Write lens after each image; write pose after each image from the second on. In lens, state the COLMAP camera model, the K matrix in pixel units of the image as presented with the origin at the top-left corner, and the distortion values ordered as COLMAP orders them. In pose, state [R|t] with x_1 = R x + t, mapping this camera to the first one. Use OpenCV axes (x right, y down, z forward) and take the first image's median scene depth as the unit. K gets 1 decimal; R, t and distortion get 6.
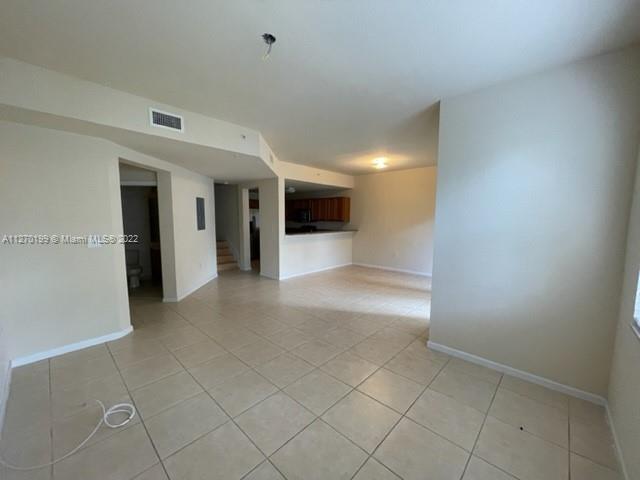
lens RADIAL K [[258.6, 0, 322.0], [0, 258.6, 243.7], [0, 0, 1]] dist [0.000272, 0.000084]
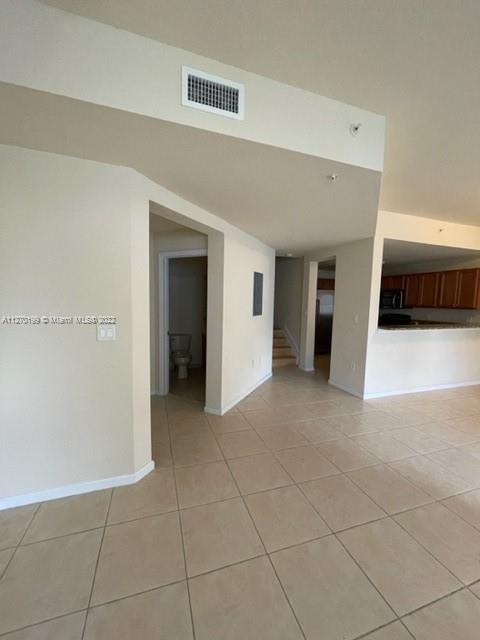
lens RADIAL K [[258.6, 0, 239.1], [0, 258.6, 321.3], [0, 0, 1]] dist [0.000272, 0.000084]
pose [[0.879449, 0.054885, -0.472818, -0.144114], [-0.066708, 0.997738, -0.008260, -0.024323], [0.471295, 0.038805, 0.881122, 0.289734]]
